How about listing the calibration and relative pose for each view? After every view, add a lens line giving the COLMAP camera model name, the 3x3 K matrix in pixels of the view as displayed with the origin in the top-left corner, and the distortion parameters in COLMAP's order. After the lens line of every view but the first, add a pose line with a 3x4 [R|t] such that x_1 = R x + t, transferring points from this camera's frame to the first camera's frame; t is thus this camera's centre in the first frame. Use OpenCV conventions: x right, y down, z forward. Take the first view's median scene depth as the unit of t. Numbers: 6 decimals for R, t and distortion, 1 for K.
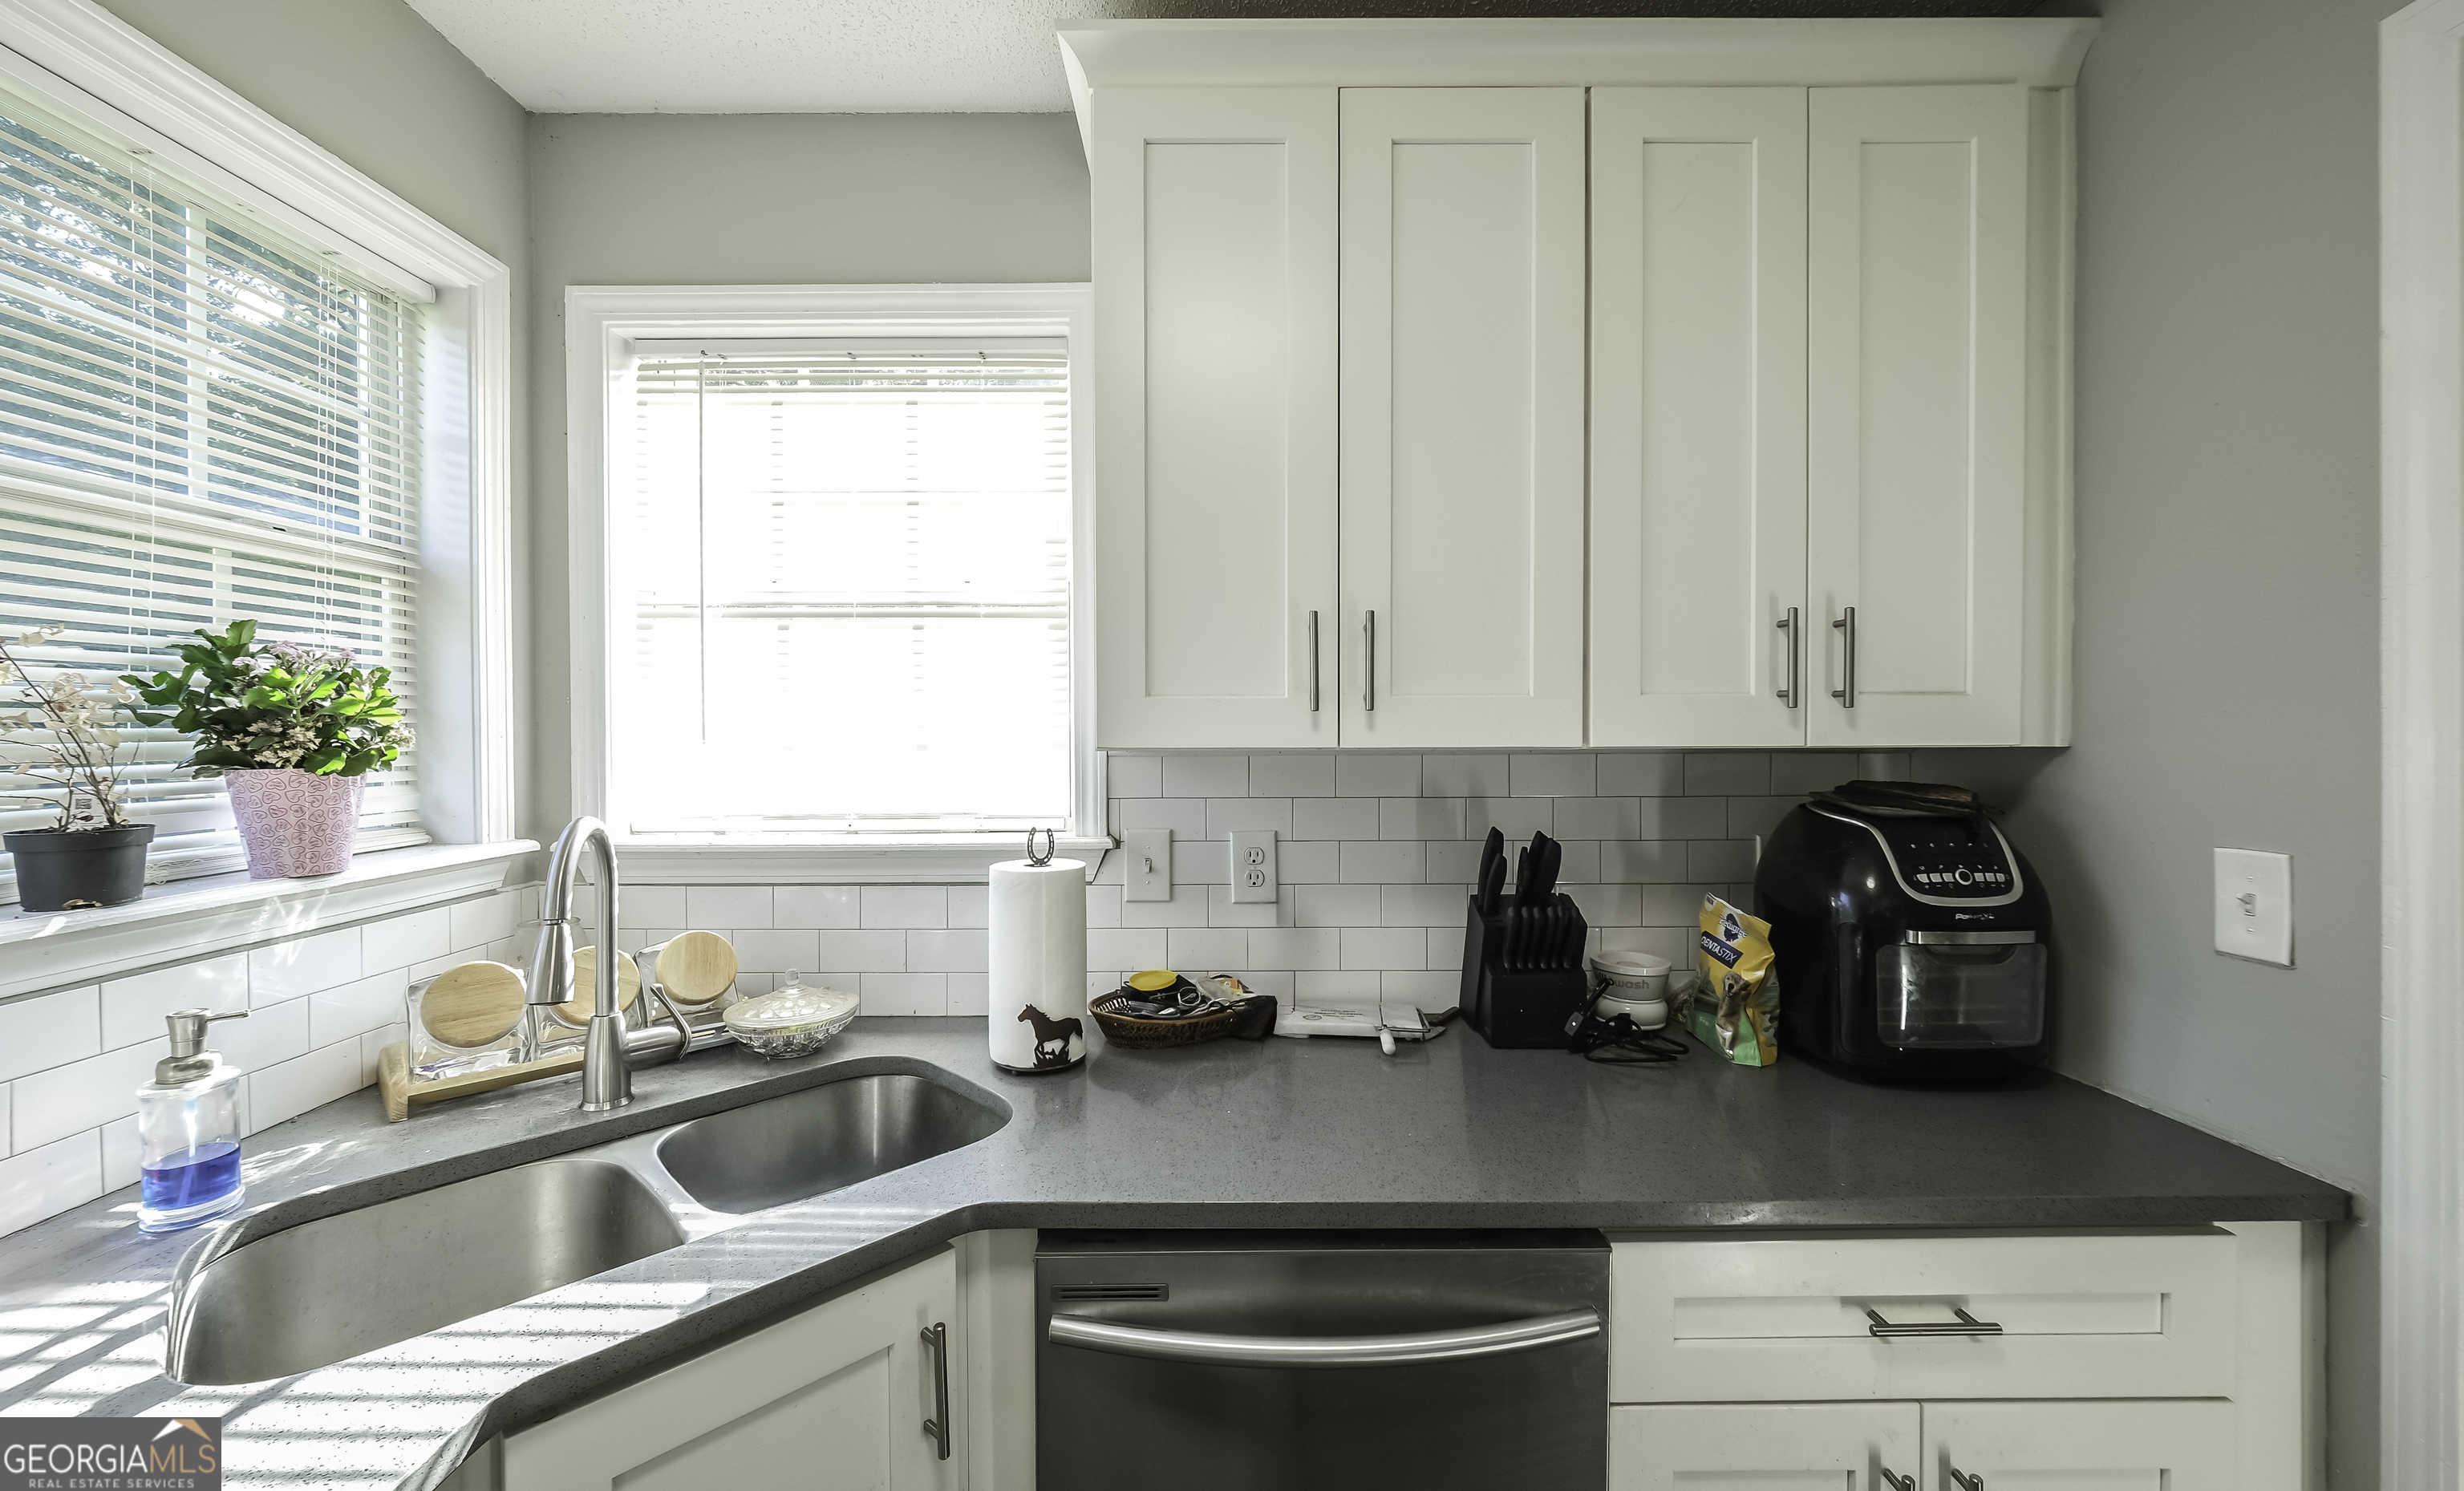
lens RADIAL K [[961.2, 0, 1232.0], [0, 961.2, 745.5], [0, 0, 1]] dist [-0.002130, -0.000143]
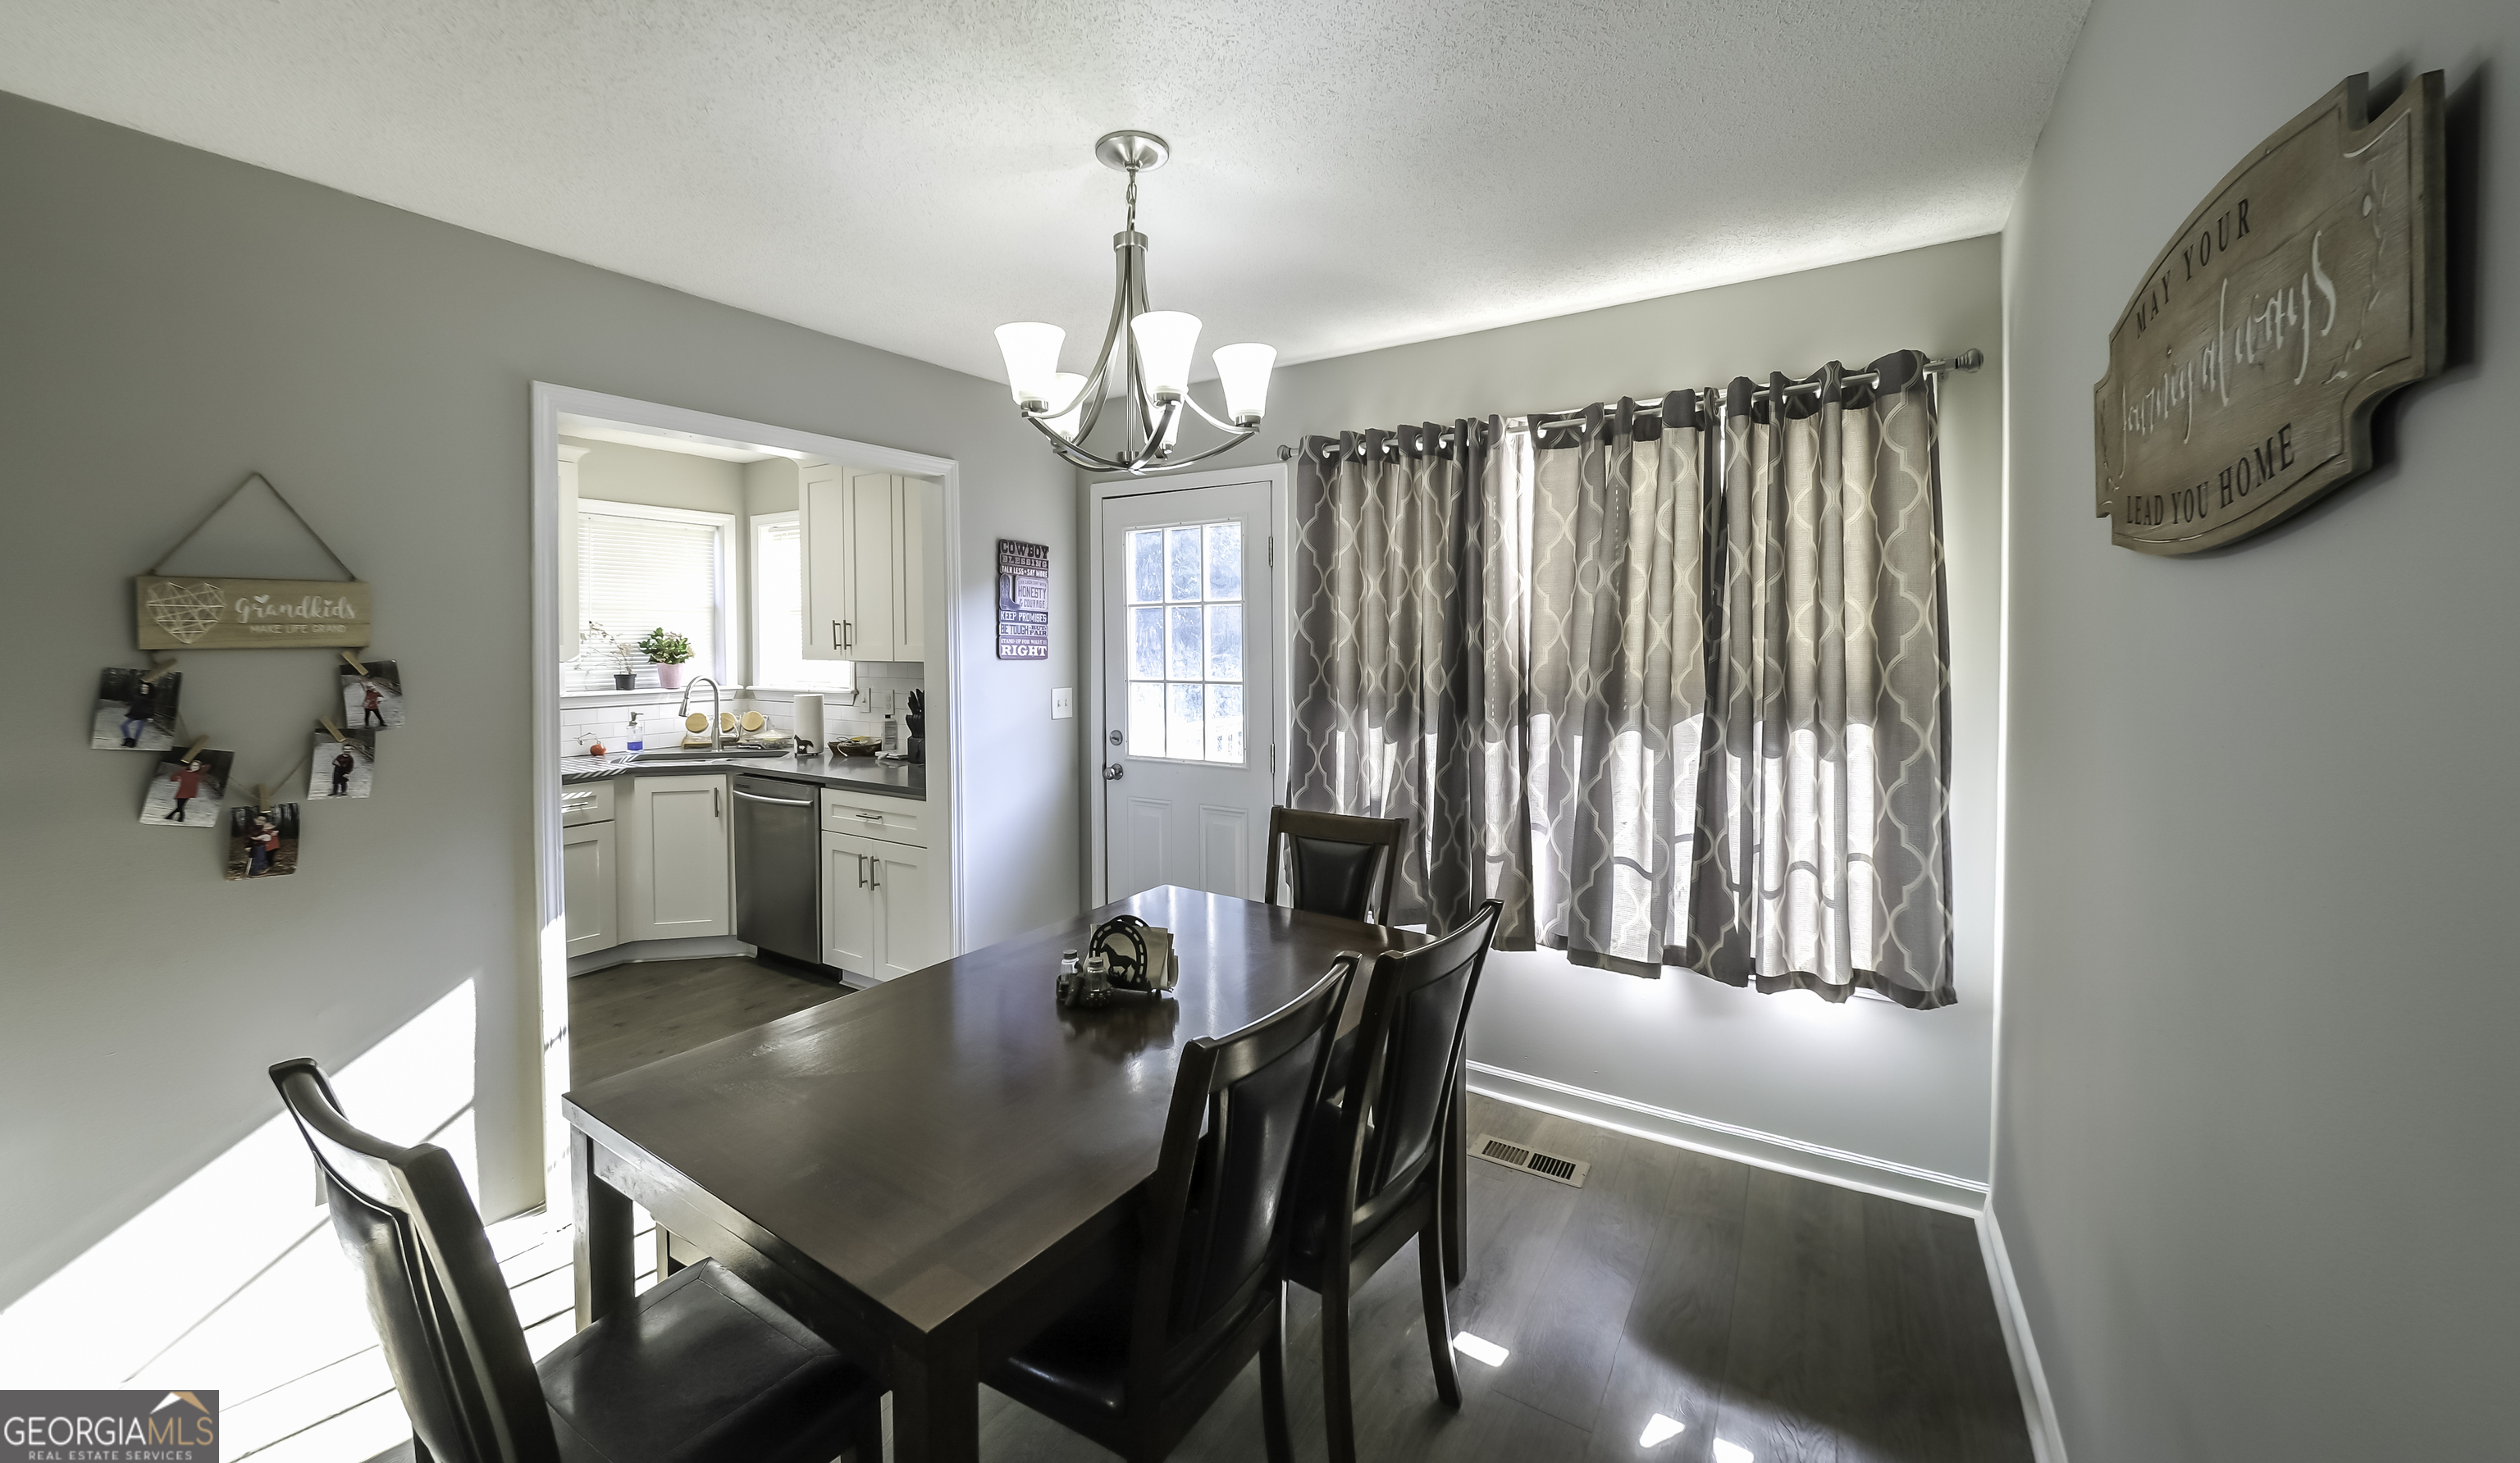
lens RADIAL K [[970.6, 0, 1168.6], [0, 970.6, 646.4], [0, 0, 1]] dist [-0.000356, -0.000038]
pose [[0.821969, 0.000724, -0.569532, 2.834882], [-0.006679, 0.999943, -0.008368, -0.023548], [0.569493, 0.010682, 0.821927, -1.079750]]
